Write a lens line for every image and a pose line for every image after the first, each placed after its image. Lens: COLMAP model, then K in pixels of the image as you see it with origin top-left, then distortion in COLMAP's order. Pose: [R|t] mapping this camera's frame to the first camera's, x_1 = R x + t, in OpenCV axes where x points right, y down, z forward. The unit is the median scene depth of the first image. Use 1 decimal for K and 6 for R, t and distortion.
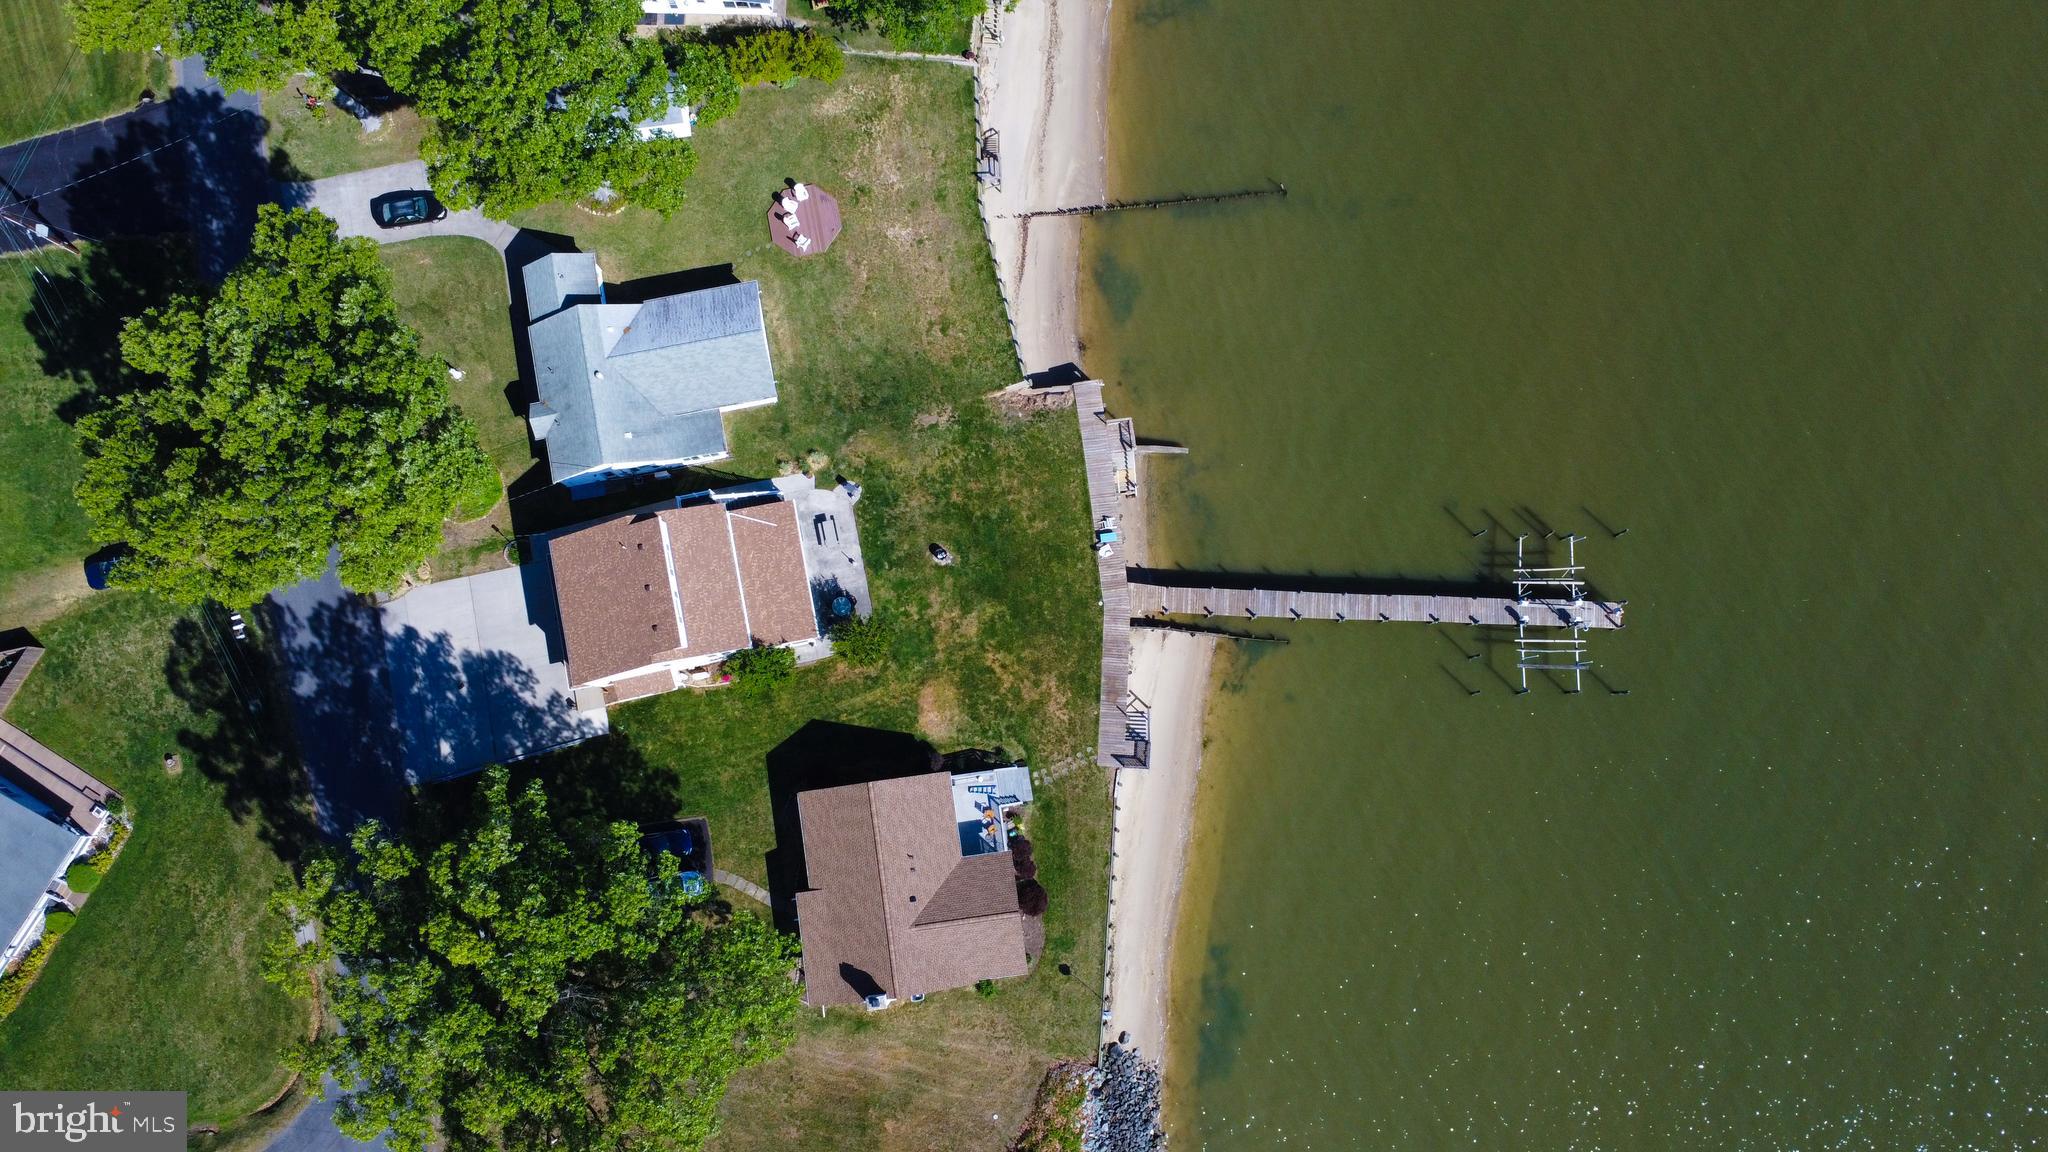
lens RADIAL K [[1547.6, 0, 1023.3], [0, 1547.6, 574.3], [0, 0, 1]] dist [0.003254, -0.004512]
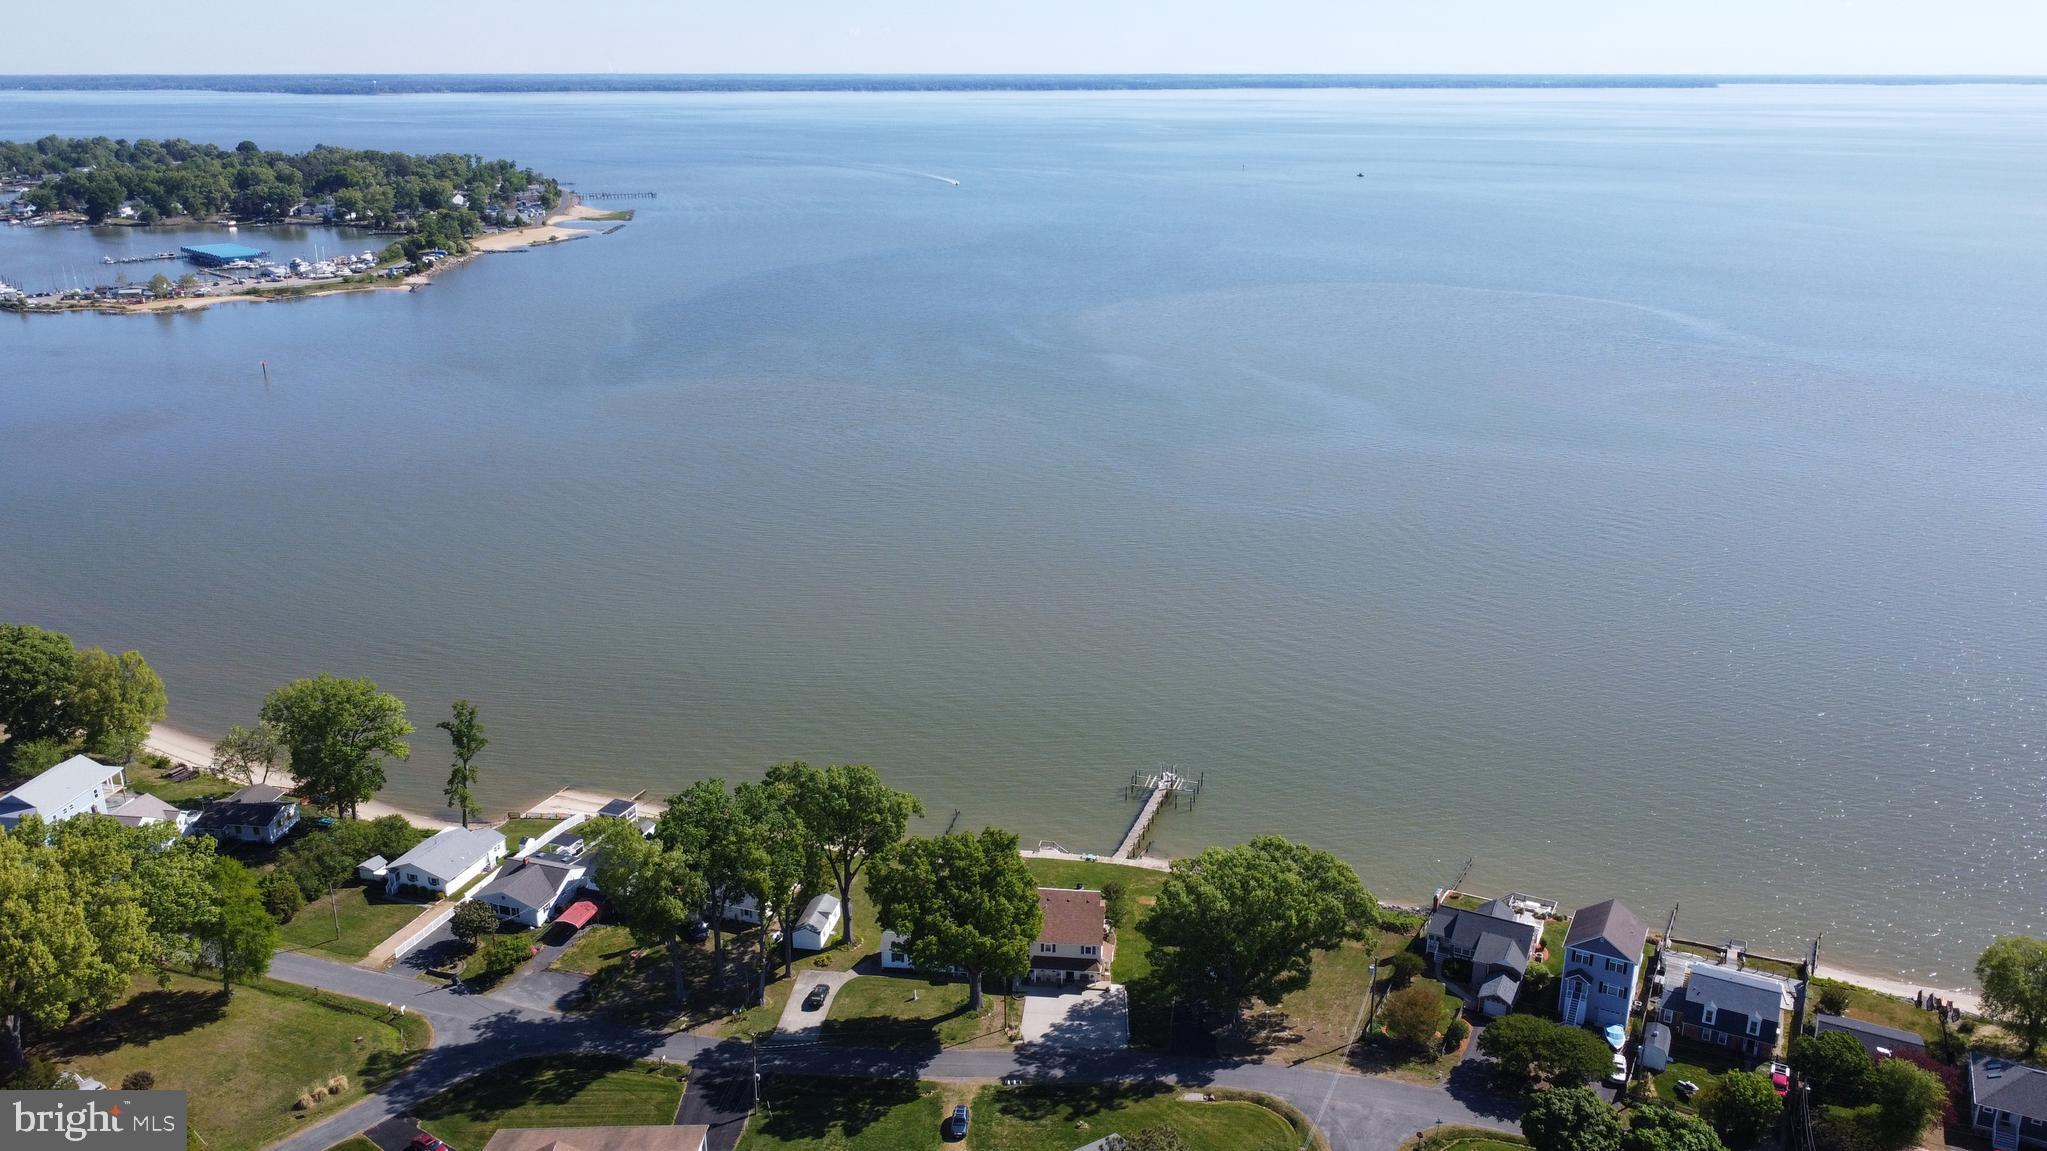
lens RADIAL K [[1546.9, 0, 1032.1], [0, 1546.9, 601.3], [0, 0, 1]] dist [0.003254, -0.004512]
pose [[0.285935, -0.298123, 0.910694, -1.889931], [0.950491, 0.208922, -0.230038, 0.332032], [-0.121685, 0.931383, 0.343101, -0.085137]]
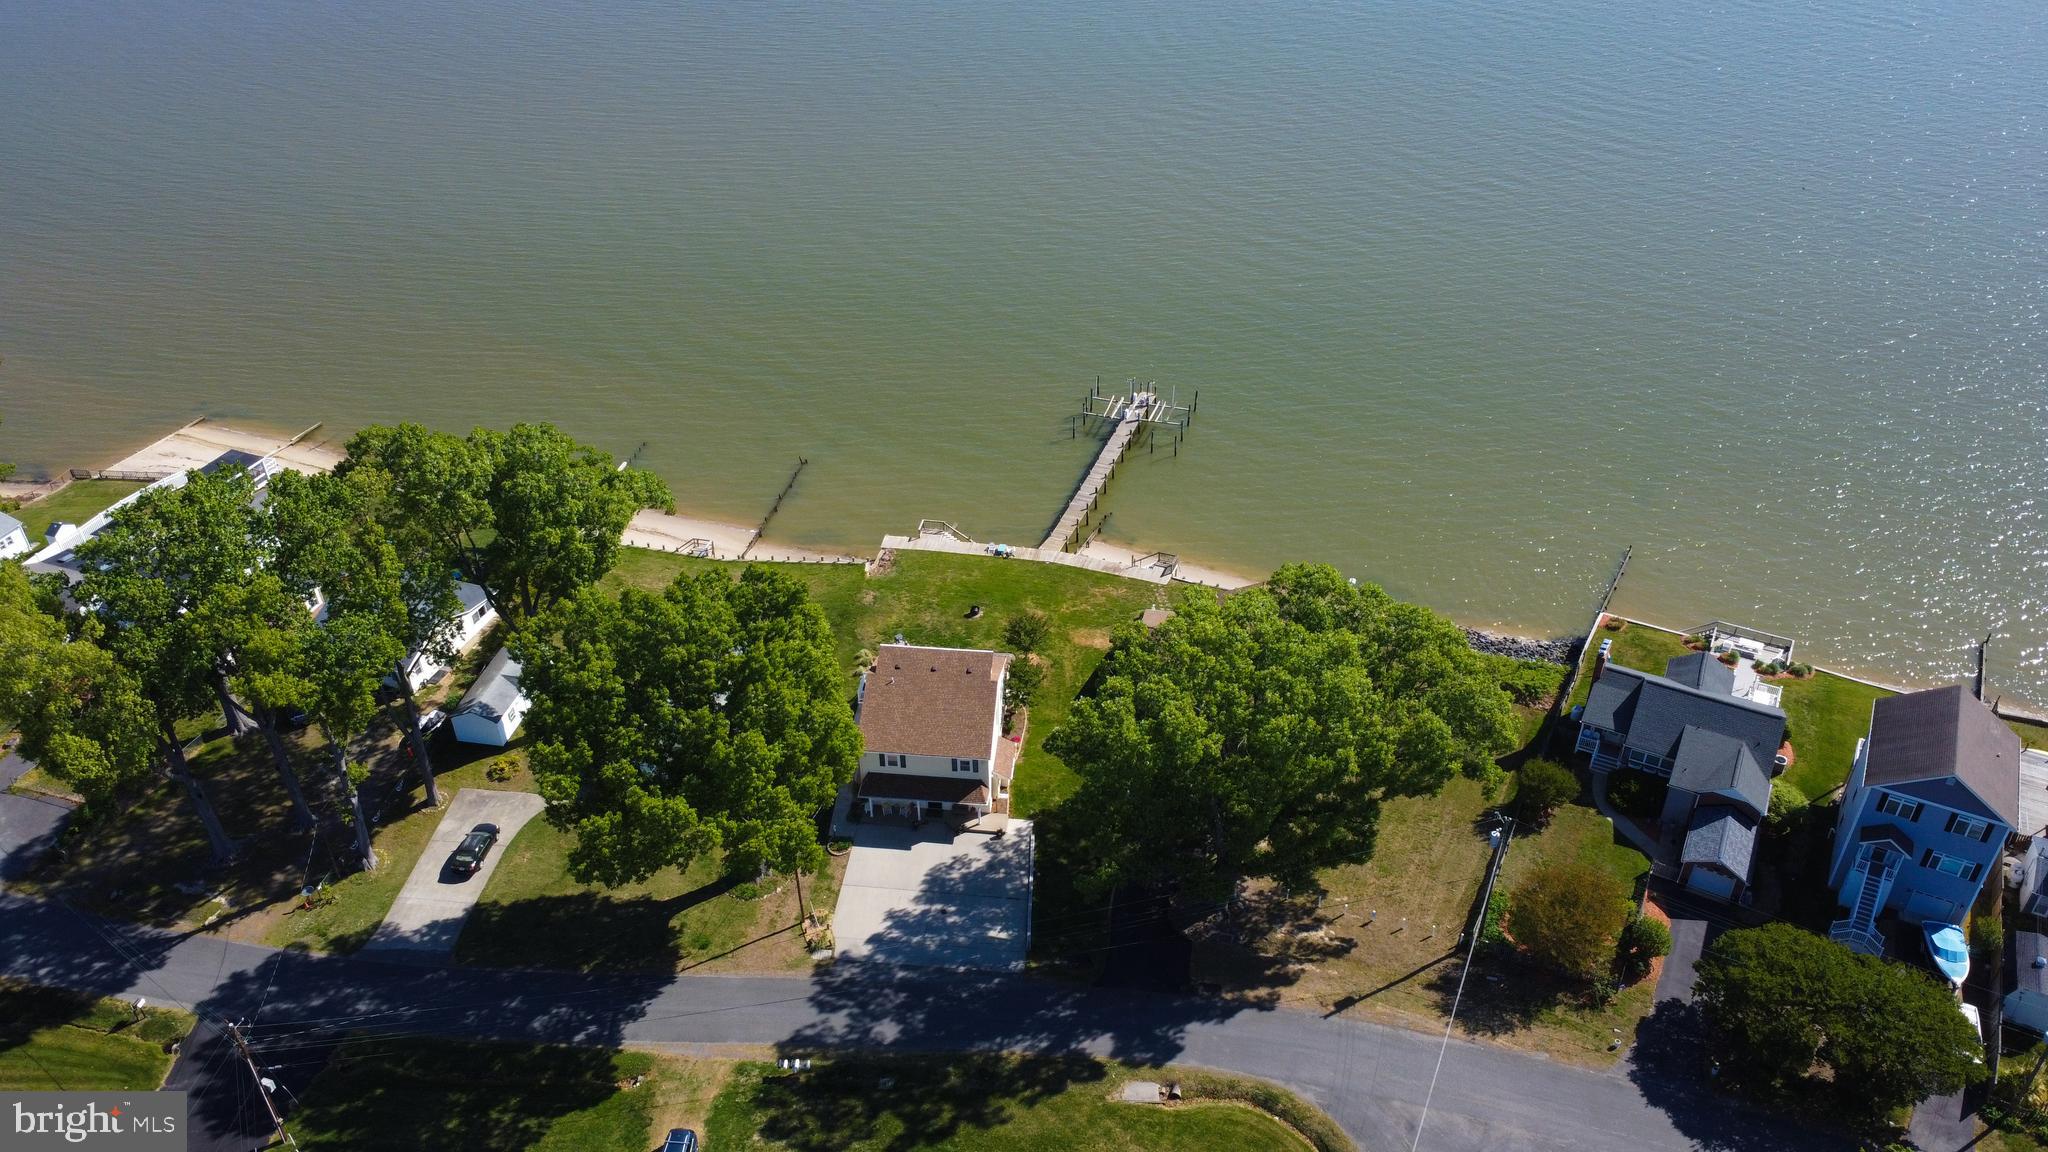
lens RADIAL K [[1547.6, 0, 1030.4], [0, 1547.6, 584.2], [0, 0, 1]] dist [0.003254, -0.004512]
pose [[0.294634, -0.545030, 0.784941, -1.010054], [0.948954, 0.263651, -0.173129, 0.240261], [-0.112590, 0.795883, 0.594889, 0.234307]]
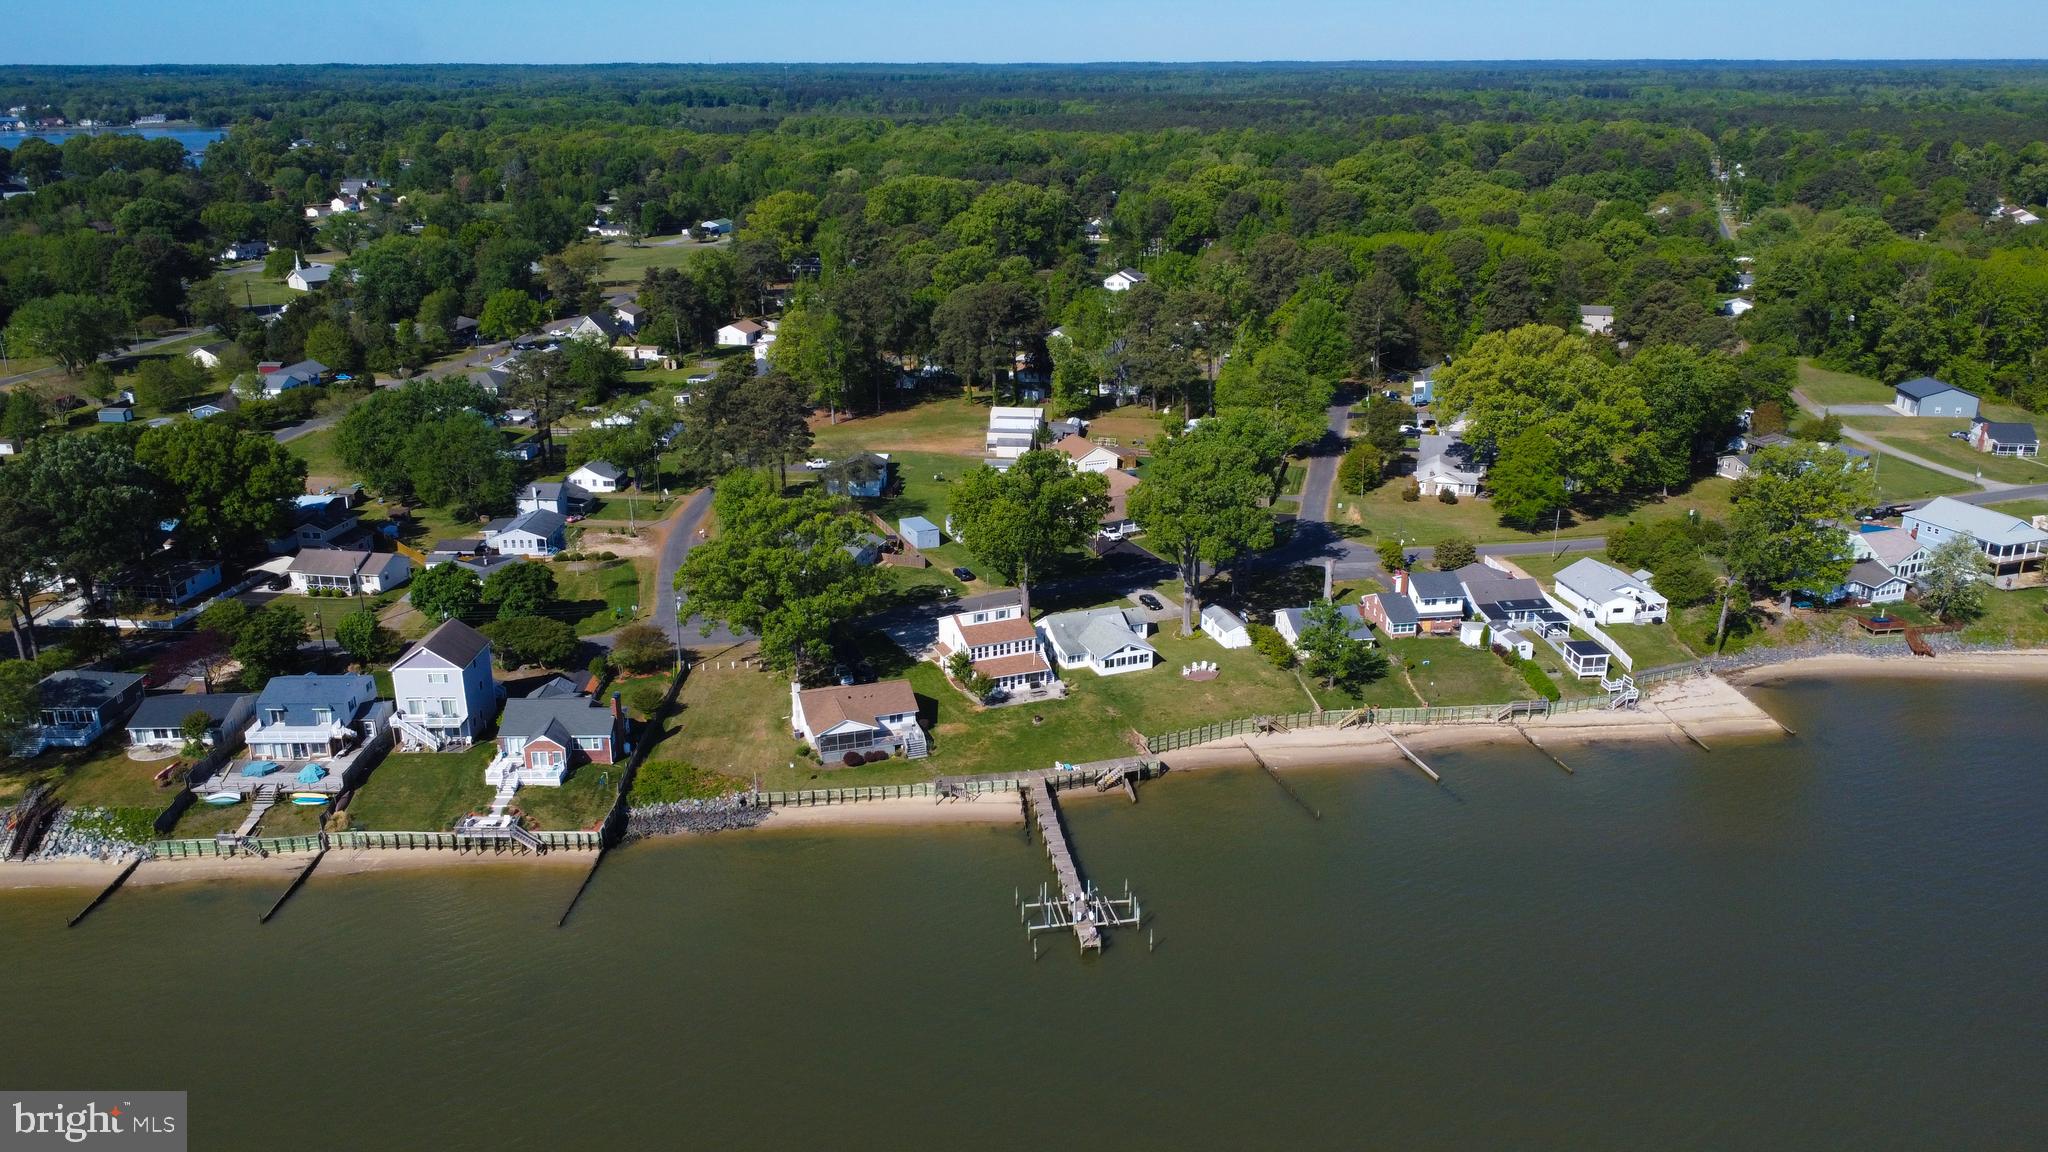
lens RADIAL K [[1547.6, 0, 1025.9], [0, 1547.6, 585.9], [0, 0, 1]] dist [0.003254, -0.004512]
pose [[0.186223, 0.329736, -0.925524, 1.564863], [-0.975025, 0.178054, -0.132748, 0.212373], [0.121022, 0.927130, 0.354659, 0.214811]]
